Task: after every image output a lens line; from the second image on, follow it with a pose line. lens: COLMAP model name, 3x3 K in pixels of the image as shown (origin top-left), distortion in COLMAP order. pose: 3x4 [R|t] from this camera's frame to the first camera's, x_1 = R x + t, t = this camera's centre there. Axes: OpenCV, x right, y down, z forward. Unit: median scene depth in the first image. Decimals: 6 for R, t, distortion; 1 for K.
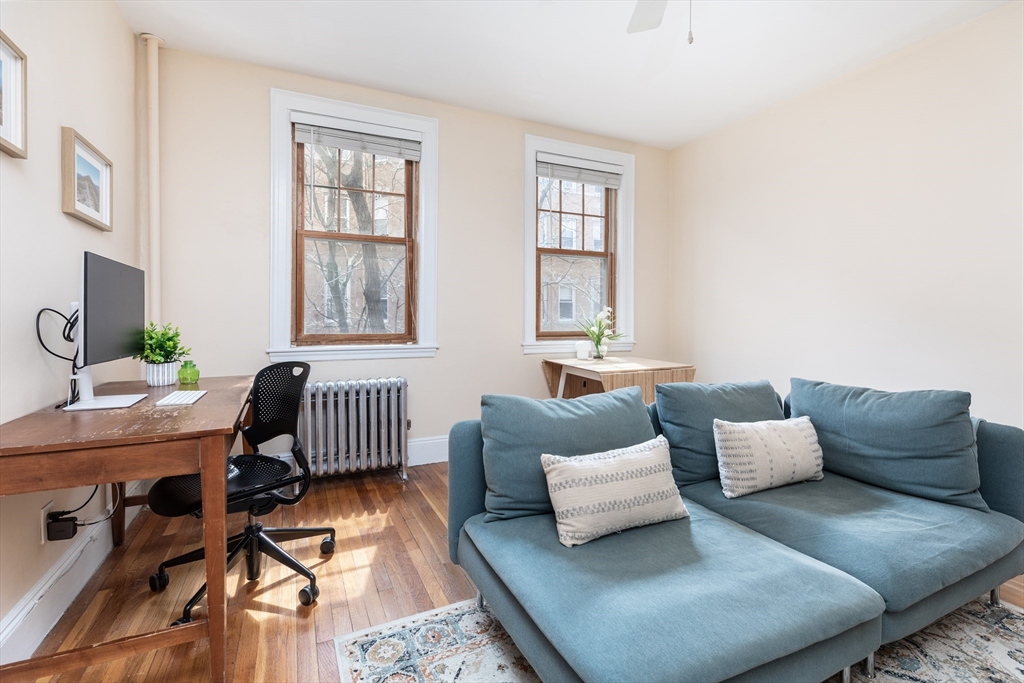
lens RADIAL K [[478.4, 0, 510.6], [0, 478.4, 319.0], [0, 0, 1]] dist [0.006934, 0.000293]
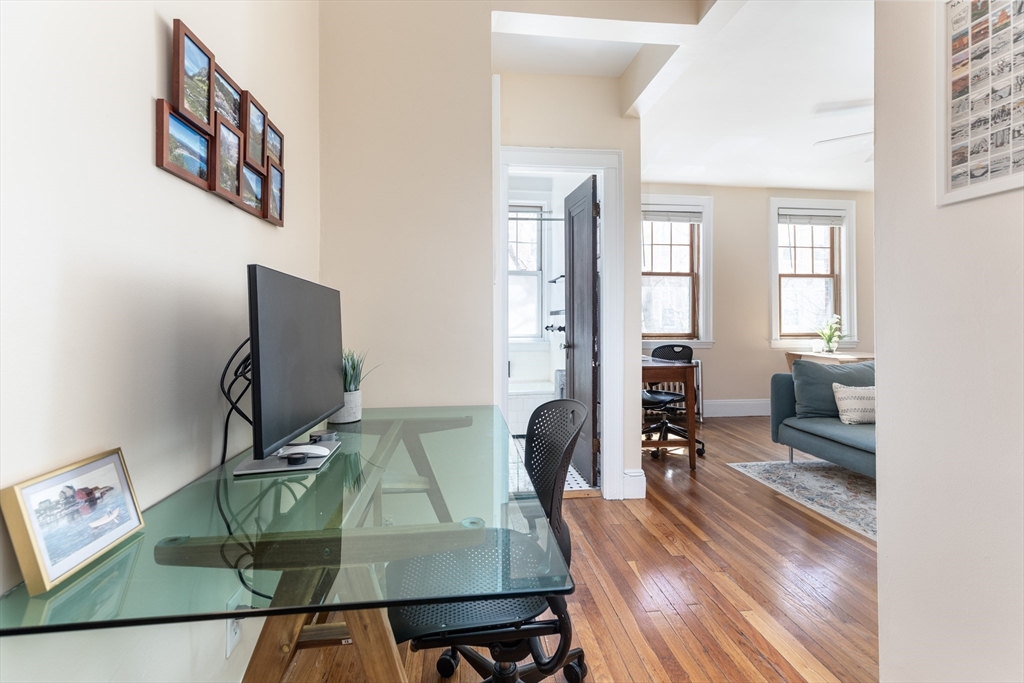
lens RADIAL K [[478.4, 0, 525.7], [0, 478.4, 313.0], [0, 0, 1]] dist [0.006934, 0.000293]
pose [[0.952575, -0.008528, -0.304185, -0.440986], [0.000563, 0.999655, -0.026262, 0.009307], [0.304304, 0.024845, 0.952251, -1.133910]]
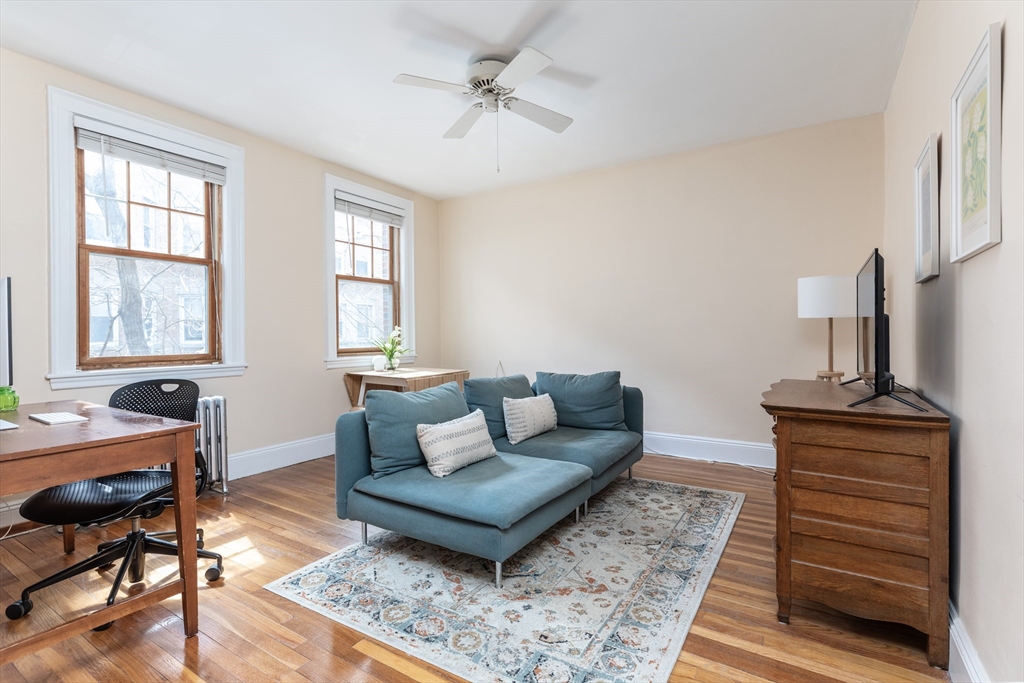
lens RADIAL K [[478.4, 0, 520.0], [0, 478.4, 335.5], [0, 0, 1]] dist [0.006934, 0.000293]
pose [[0.842102, -0.012822, 0.539166, -0.361341], [0.015348, 0.999882, -0.000193, 0.003676], [-0.539100, 0.008438, 0.842199, -0.348083]]
